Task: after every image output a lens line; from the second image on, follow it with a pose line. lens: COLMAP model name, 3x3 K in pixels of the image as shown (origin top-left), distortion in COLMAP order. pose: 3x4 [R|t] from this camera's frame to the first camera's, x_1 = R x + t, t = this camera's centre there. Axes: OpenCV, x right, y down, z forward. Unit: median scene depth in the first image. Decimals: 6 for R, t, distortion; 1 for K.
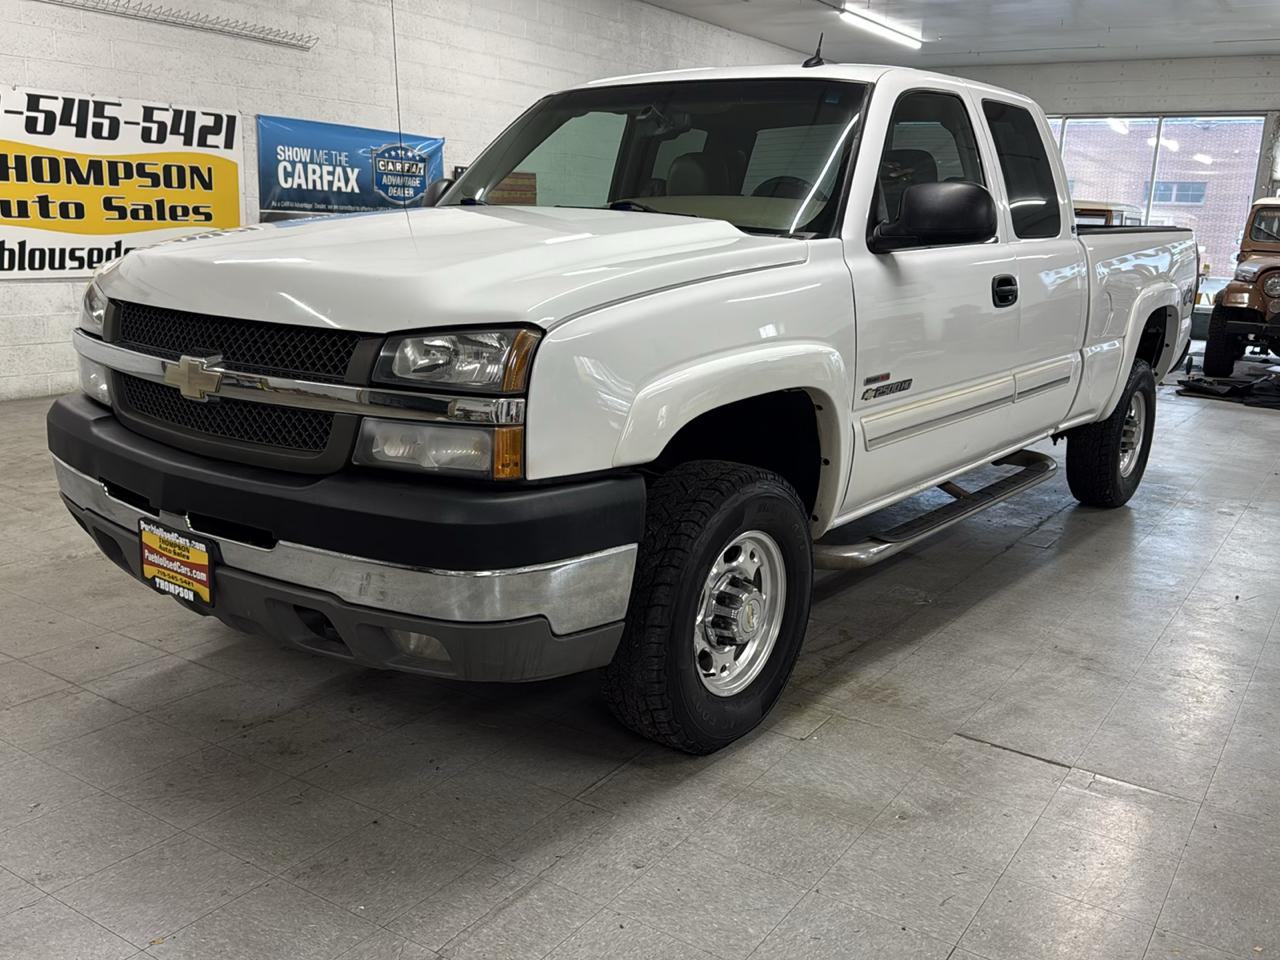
lens RADIAL K [[1138.7, 0, 640.0], [0, 1138.7, 480.0], [0, 0, 1]] dist [0.079432, -0.131107]
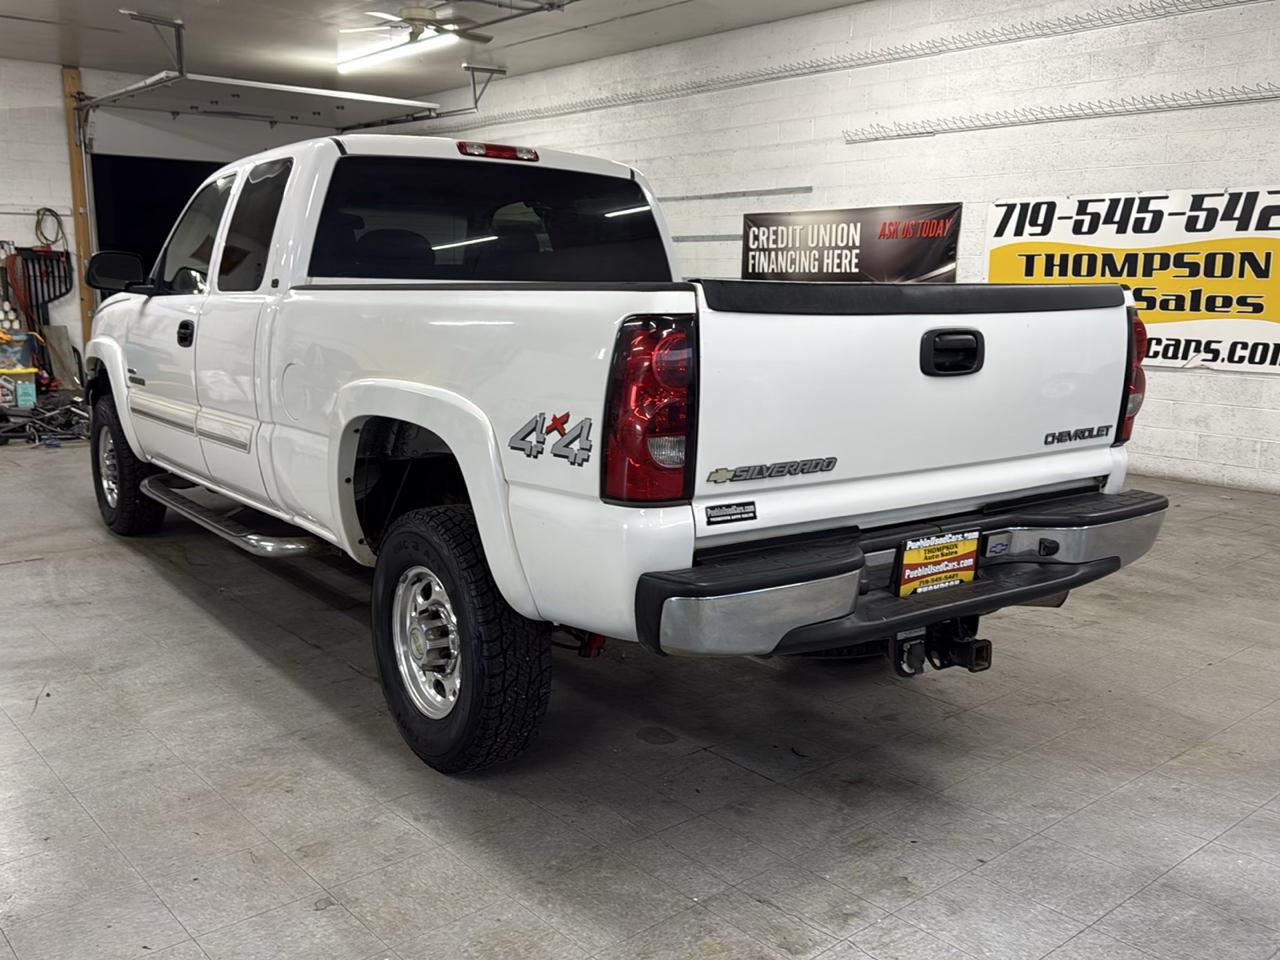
lens RADIAL K [[1152.8, 0, 640.0], [0, 1152.8, 480.0], [0, 0, 1]] dist [0.049384, -0.073874]
pose [[-0.273953, 0.130620, -0.952832, 0.681618], [-0.235284, 0.951526, 0.198089, -0.186546], [0.932519, 0.278453, -0.229941, 0.886404]]
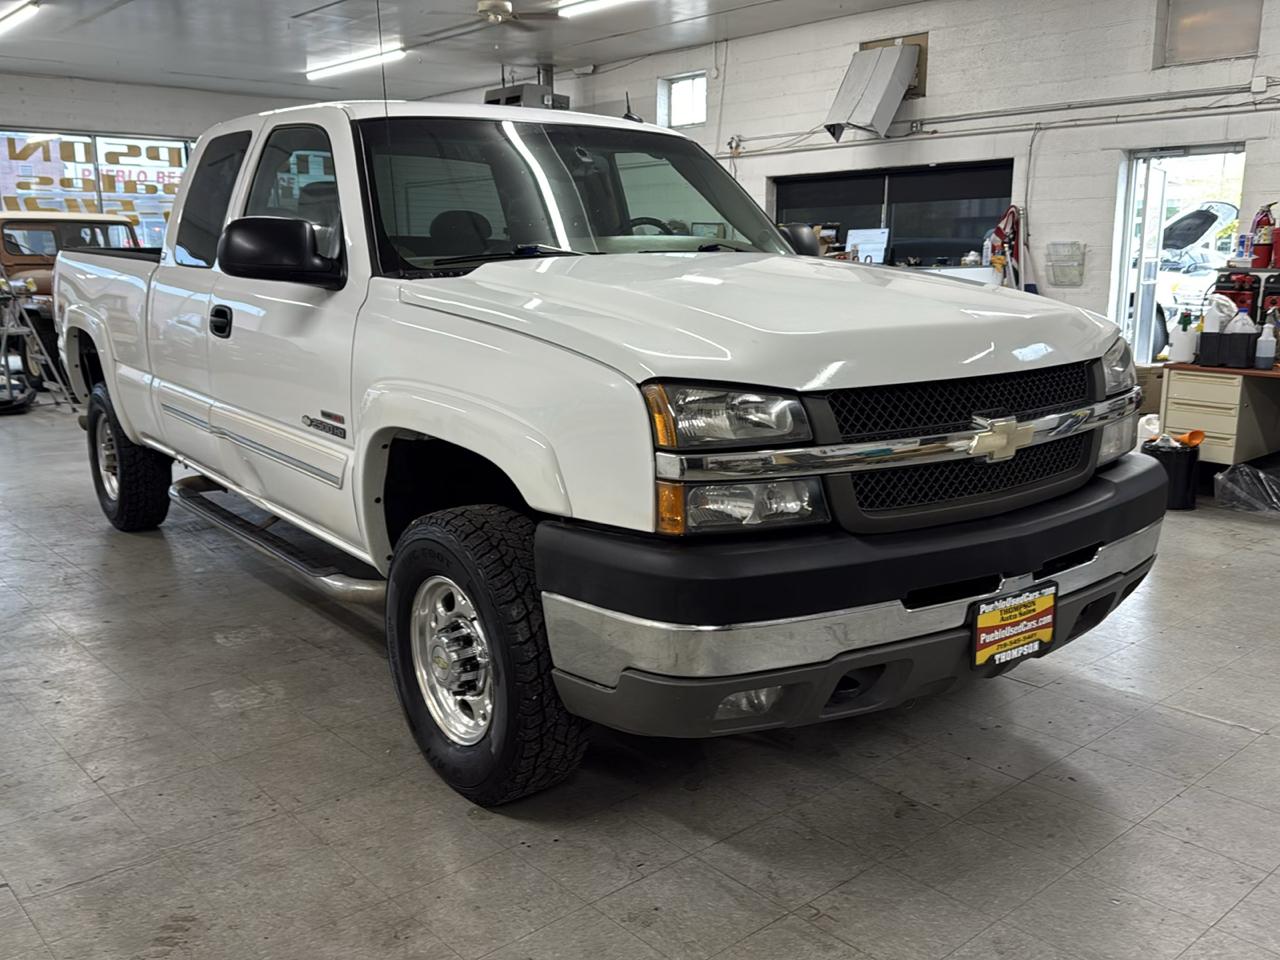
lens RADIAL K [[1138.7, 0, 640.0], [0, 1138.7, 480.0], [0, 0, 1]] dist [0.079432, -0.131107]
pose [[0.261722, -0.226845, 0.938106, -0.476934], [0.228340, 0.958946, 0.168179, -0.099222], [-0.937743, 0.170191, 0.302775, 0.337839]]
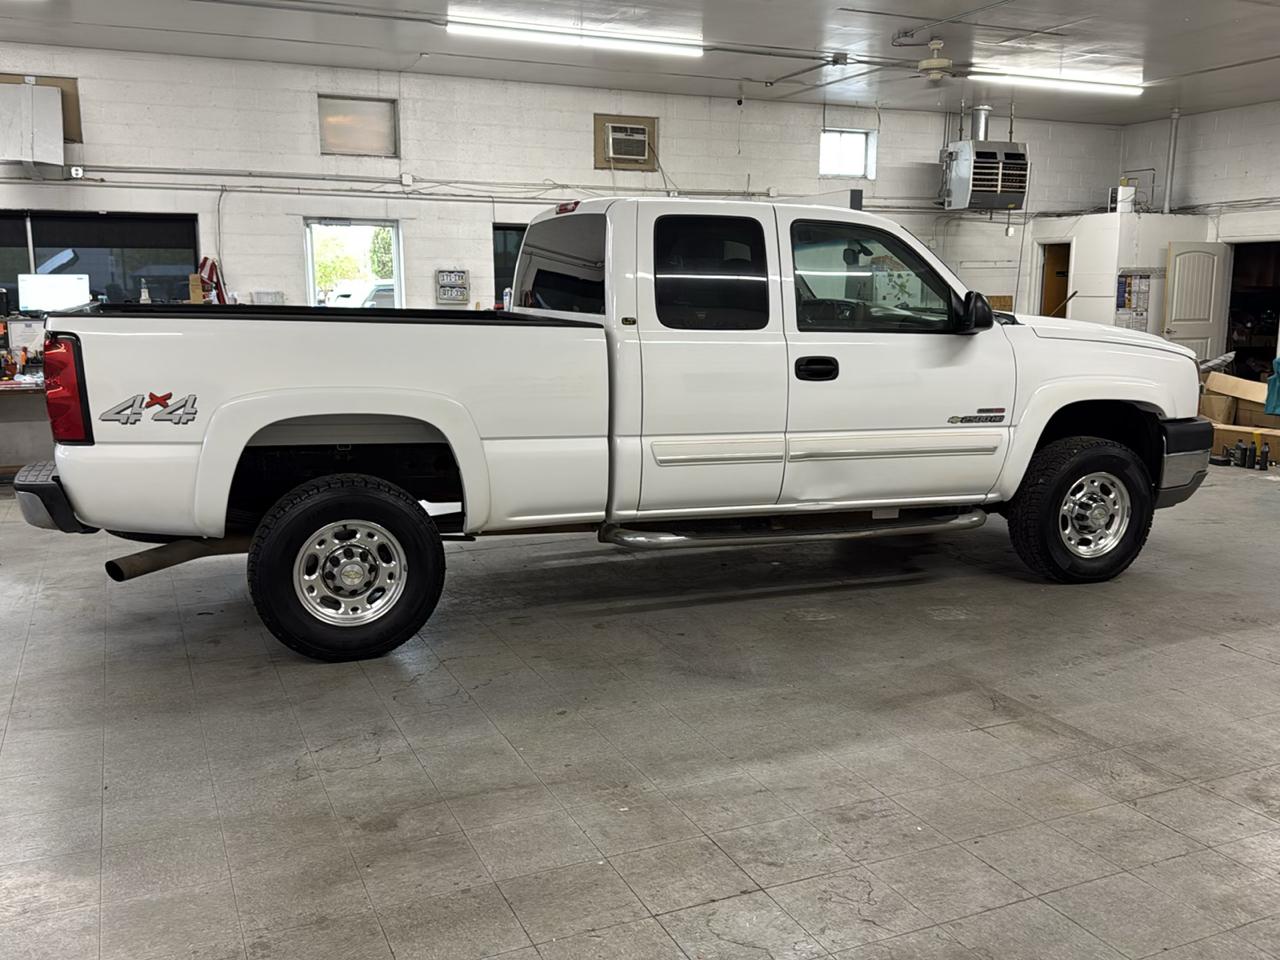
lens RADIAL K [[1125.9, 0, 640.0], [0, 1125.9, 480.0], [0, 0, 1]] dist [0.173432, -0.336164]
pose [[-0.844716, -0.126314, 0.520097, -0.292504], [0.088671, 0.925295, 0.368737, -0.310837], [-0.527819, 0.357595, -0.770411, 1.224391]]
